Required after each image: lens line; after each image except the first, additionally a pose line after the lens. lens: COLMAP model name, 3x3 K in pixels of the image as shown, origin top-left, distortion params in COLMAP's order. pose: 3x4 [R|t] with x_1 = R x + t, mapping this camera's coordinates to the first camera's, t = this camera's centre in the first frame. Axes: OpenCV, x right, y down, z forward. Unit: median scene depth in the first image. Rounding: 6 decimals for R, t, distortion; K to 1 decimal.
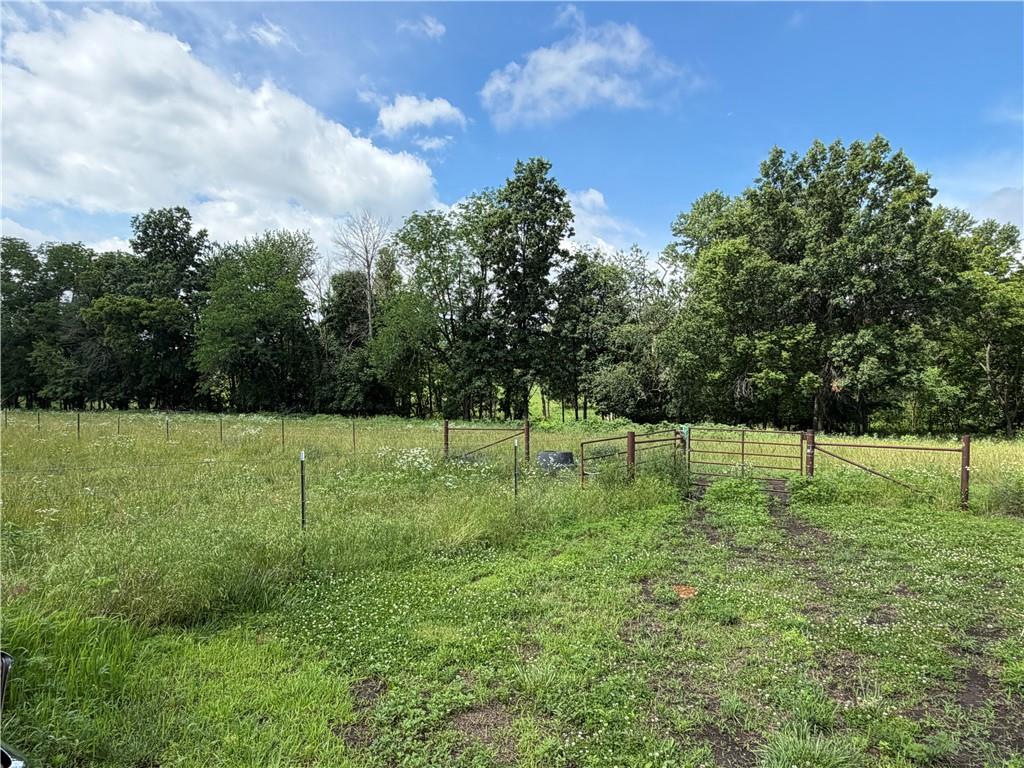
lens RADIAL K [[666.8, 0, 511.7], [0, 666.8, 391.3], [0, 0, 1]] dist [0.005614, -0.002891]
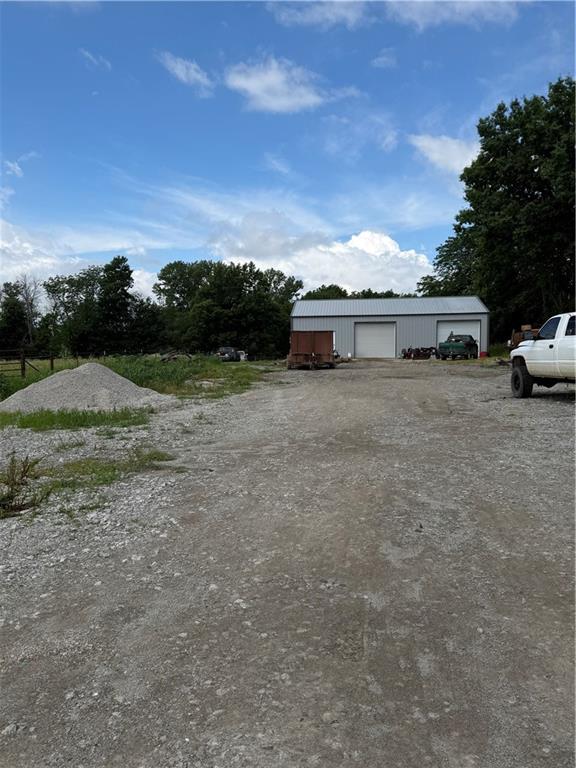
lens RADIAL K [[614.2, 0, 288.3], [0, 614.2, 384.2], [0, 0, 1]] dist [0.005918, -0.076048]
pose [[0.834350, -0.057811, 0.548196, -0.760573], [0.041102, 0.998242, 0.042715, 0.022874], [-0.549701, -0.013107, 0.835259, -1.237049]]
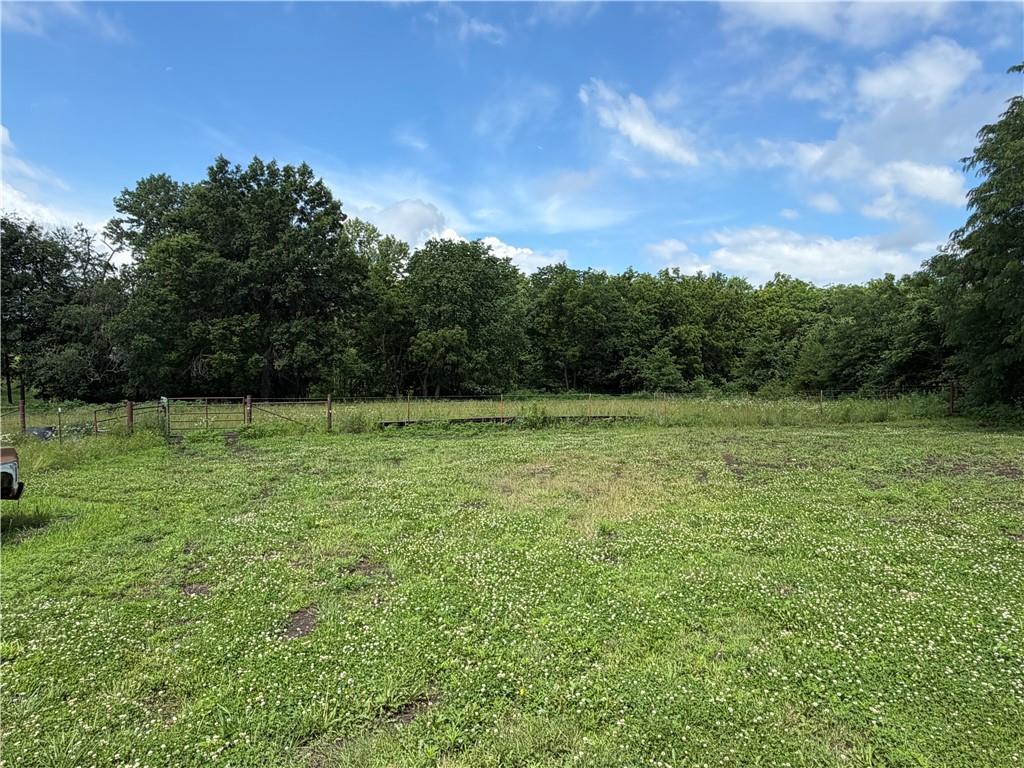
lens RADIAL K [[666.8, 0, 508.1], [0, 666.8, 387.5], [0, 0, 1]] dist [0.005614, -0.002891]
pose [[0.716042, -0.036637, 0.697095, -0.063619], [0.017013, 0.999241, 0.035042, -0.002398], [-0.697850, -0.013232, 0.716122, -0.164162]]
